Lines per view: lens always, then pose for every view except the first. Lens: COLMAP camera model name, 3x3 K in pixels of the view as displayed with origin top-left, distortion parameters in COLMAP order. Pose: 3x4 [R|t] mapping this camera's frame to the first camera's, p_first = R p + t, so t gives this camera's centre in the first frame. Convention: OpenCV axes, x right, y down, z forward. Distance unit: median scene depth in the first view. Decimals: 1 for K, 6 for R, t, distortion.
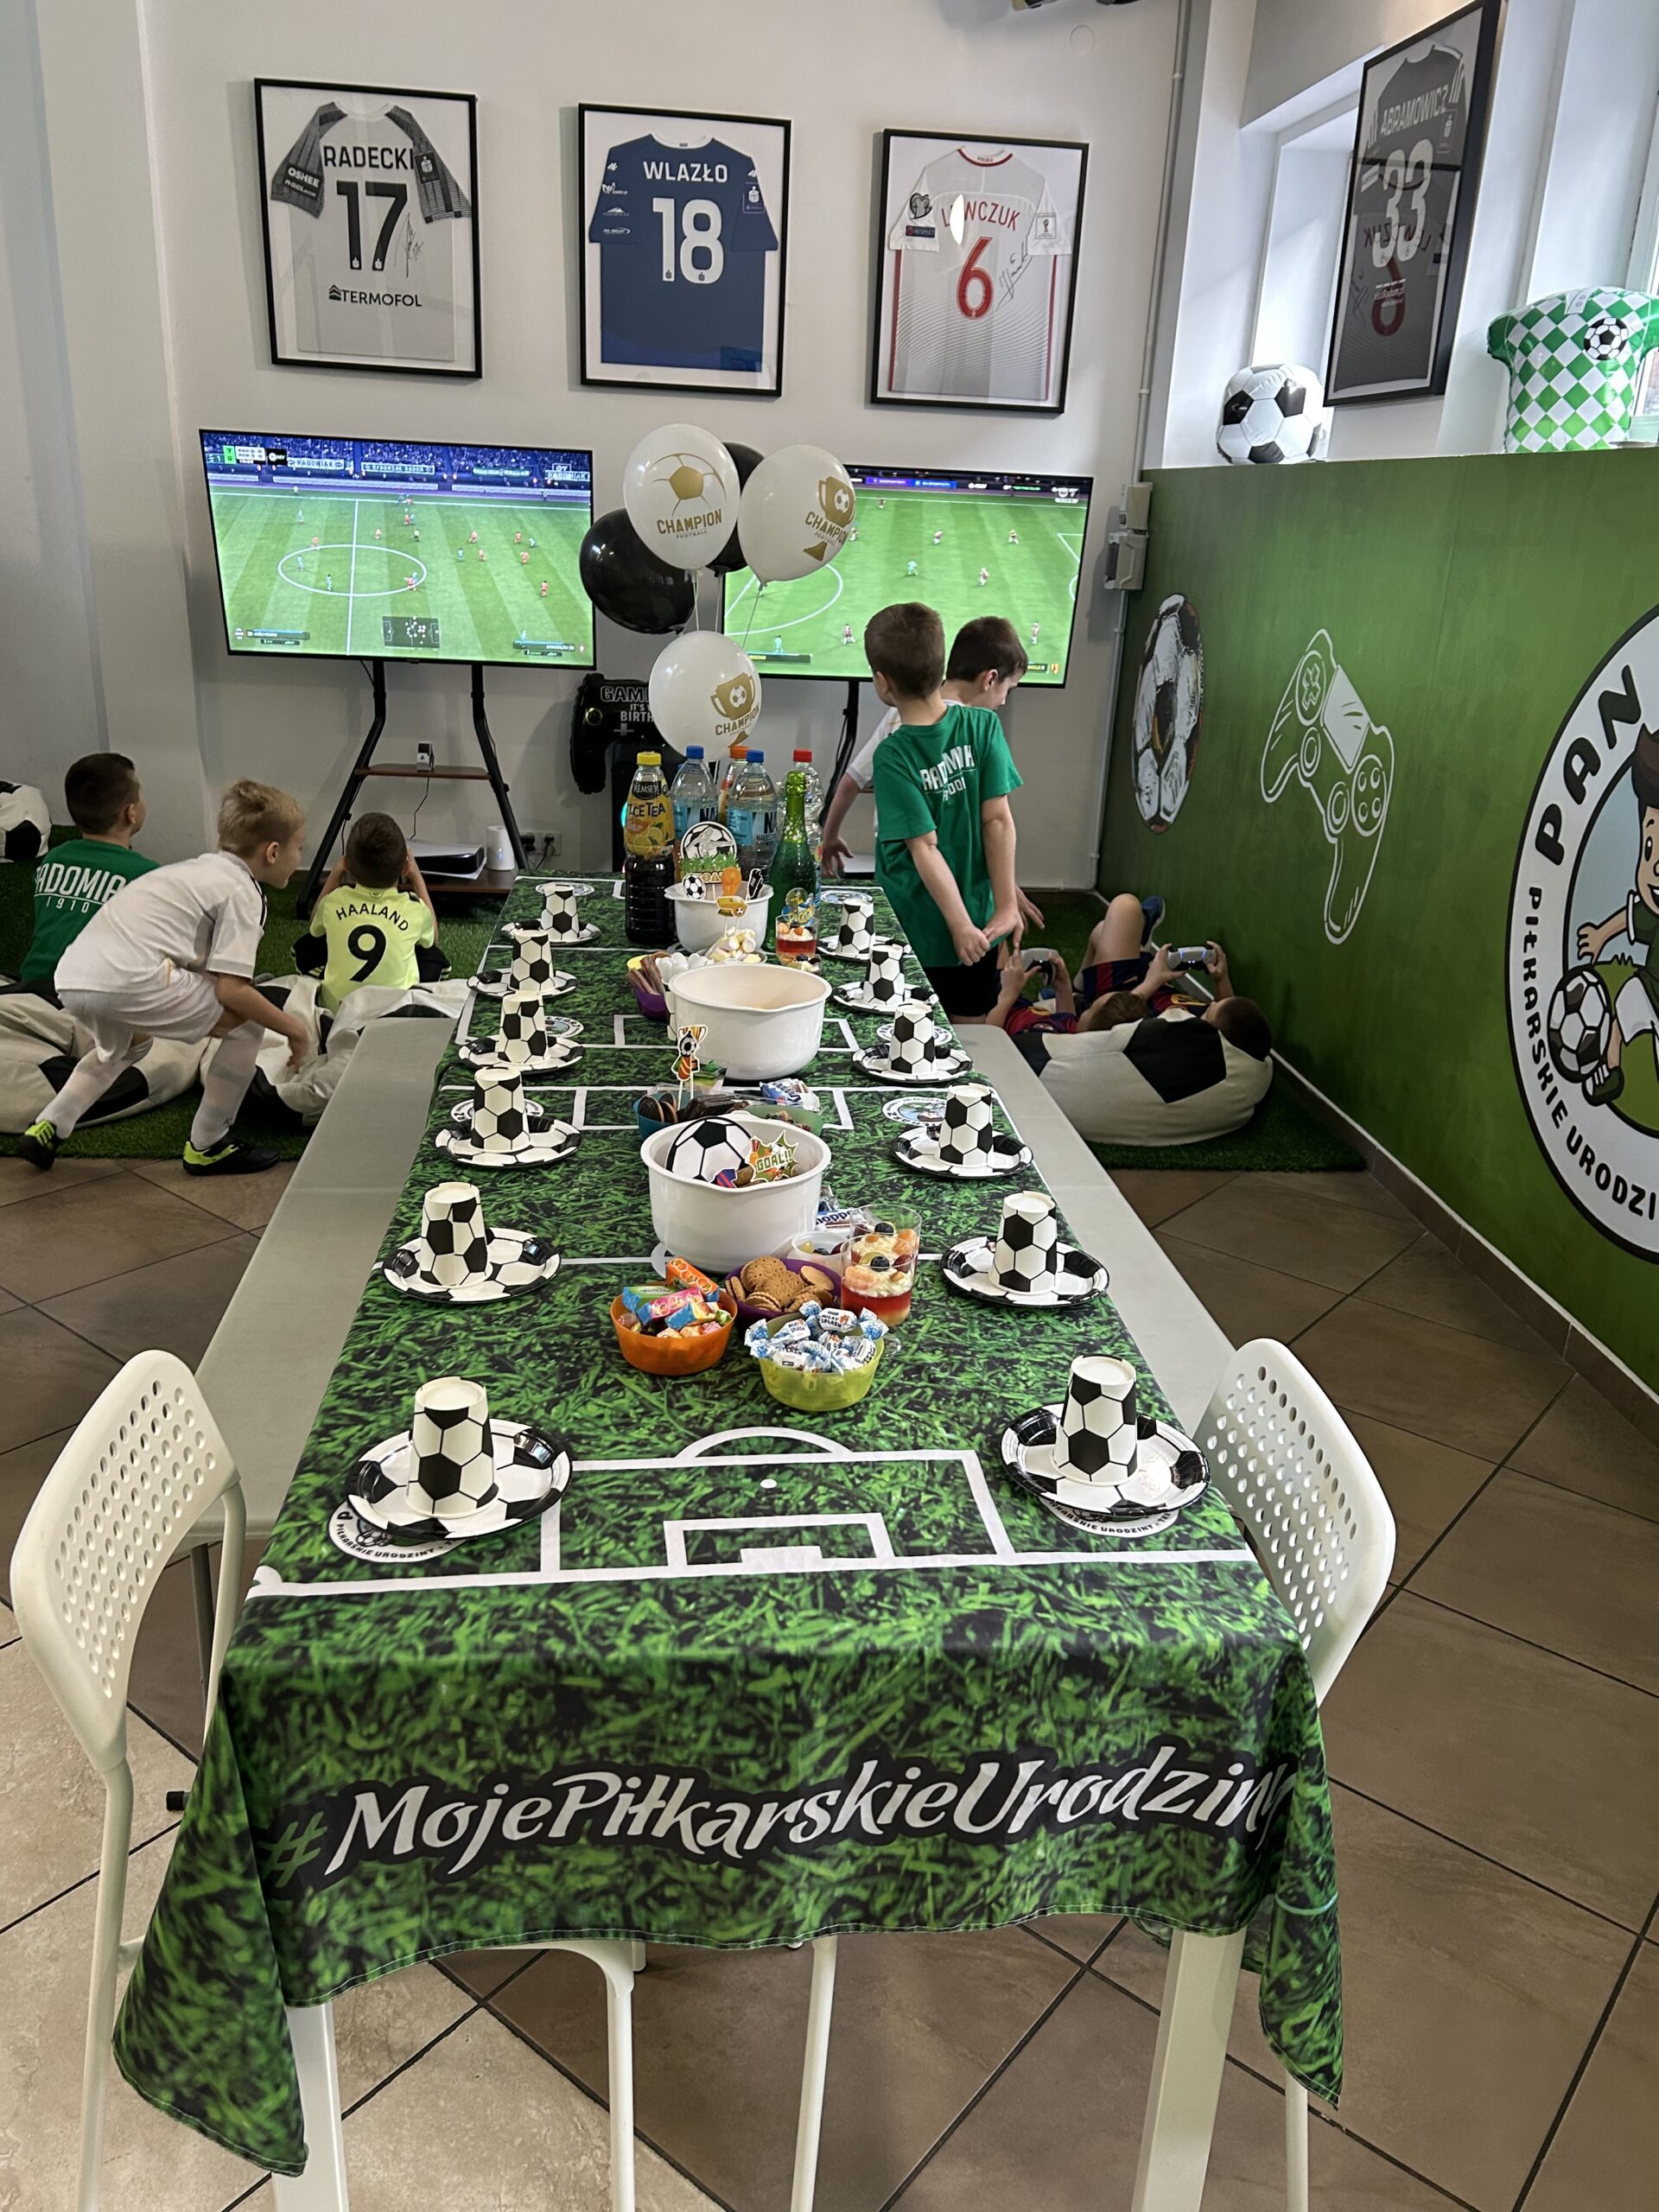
lens RADIAL K [[1706.8, 0, 834.5], [0, 1706.8, 1094.7], [0, 0, 1]] dist [0.071792, -0.077052]
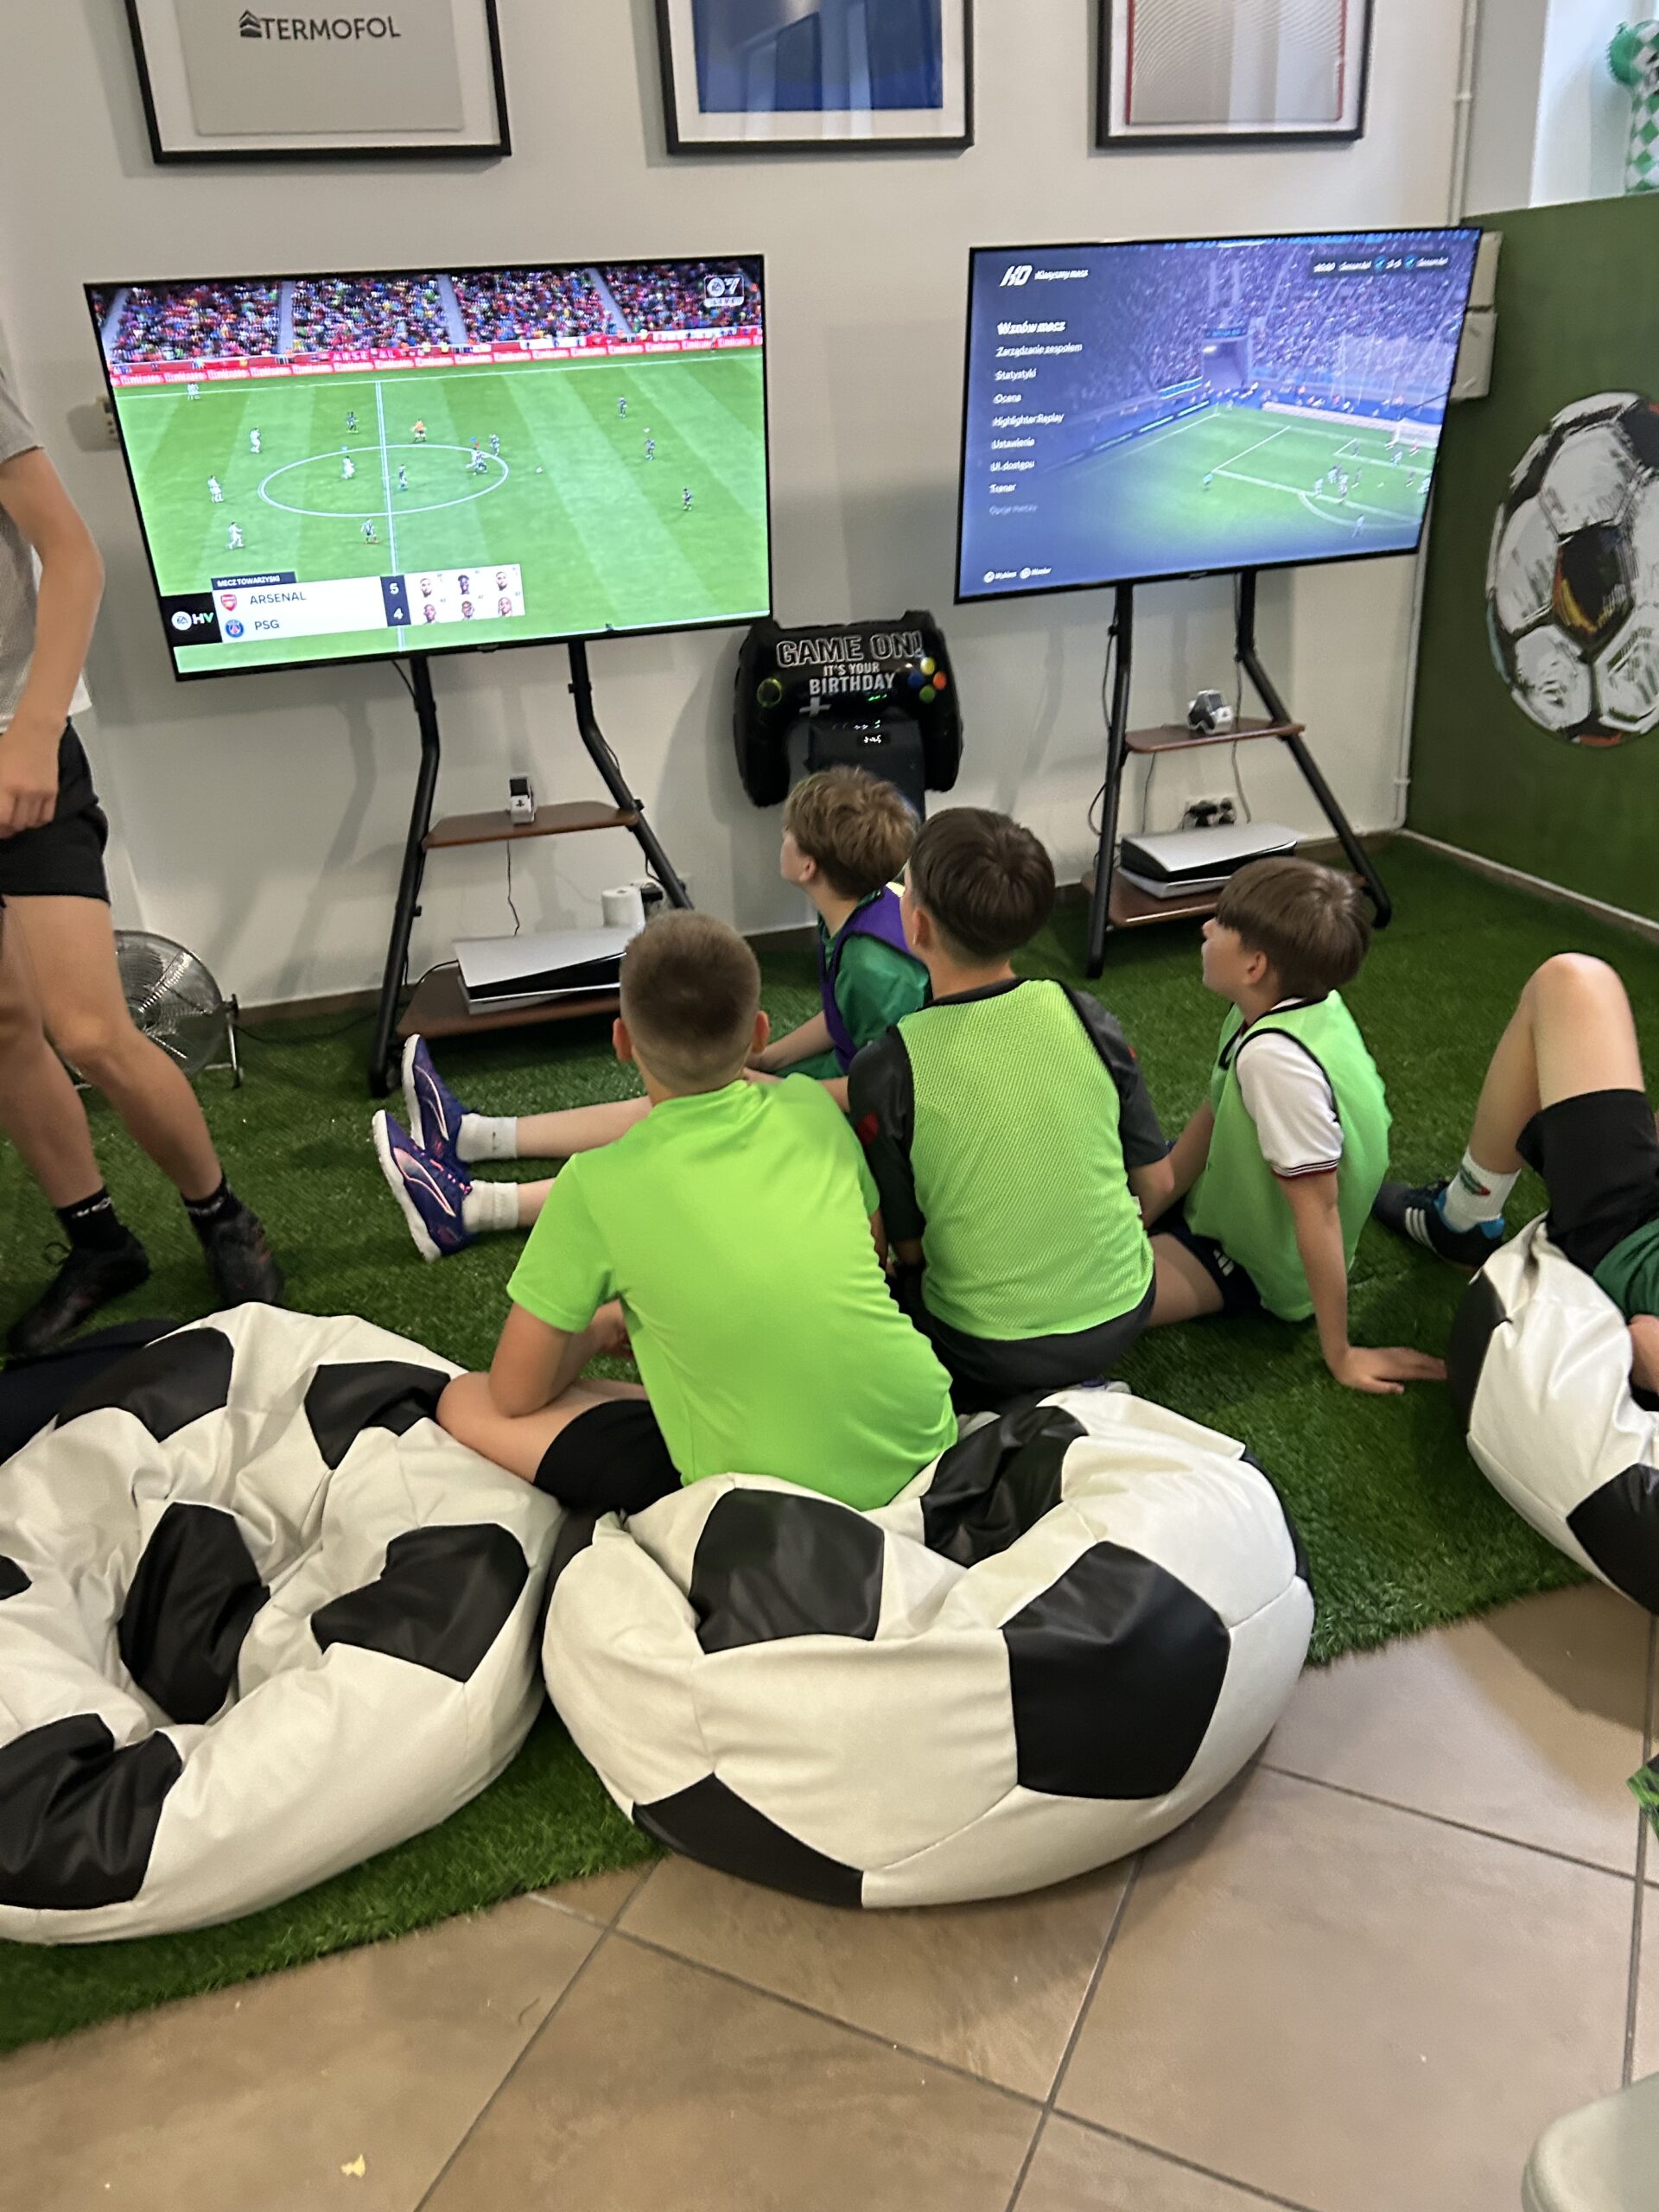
lens RADIAL K [[1641.1, 0, 829.5], [0, 1641.1, 1106.0], [0, 0, 1]] dist [0.032292, -0.036794]
pose [[0.971415, -0.179695, 0.155123, -0.250411], [0.164643, 0.980742, 0.105058, -0.136653], [-0.171014, -0.076515, 0.982293, 0.400502]]
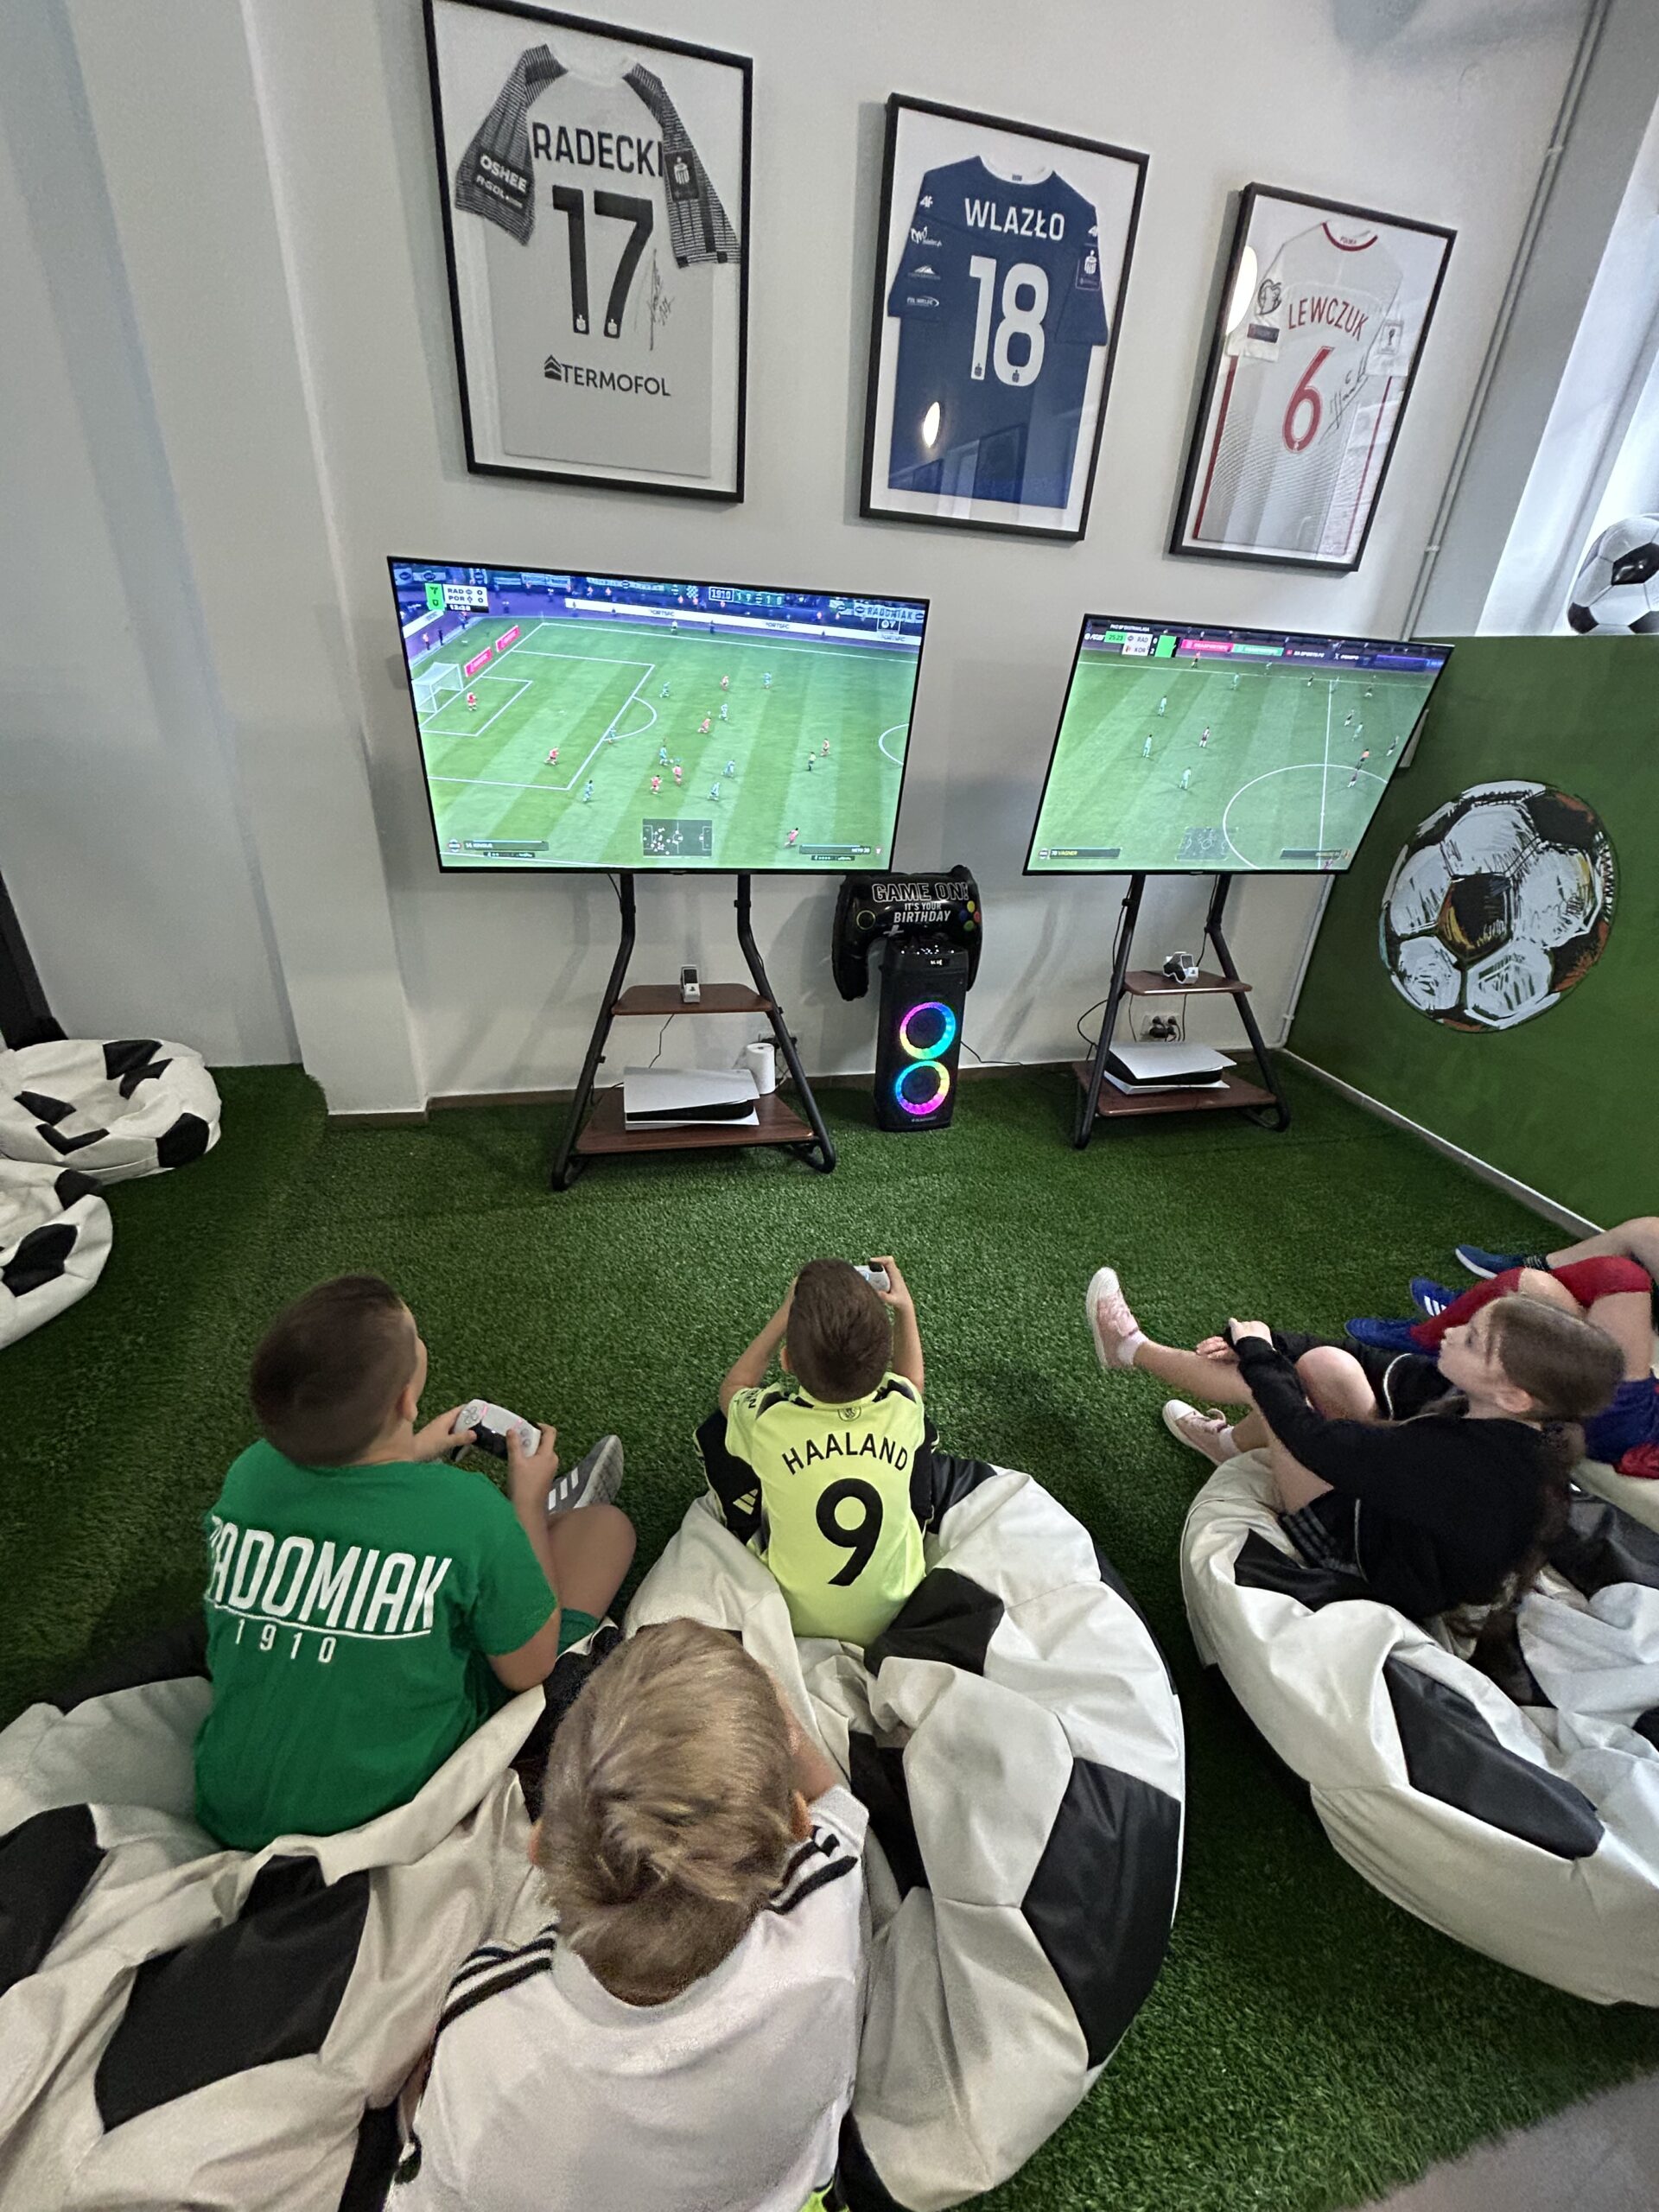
lens RADIAL K [[893.1, 0, 826.8], [0, 893.1, 1091.4], [0, 0, 1]] dist [0.010686, -0.004508]
pose [[0.987375, -0.059467, 0.146817, -0.247514], [0.040496, 0.990820, 0.128983, -0.205431], [-0.153139, -0.121409, 0.980718, 0.574042]]
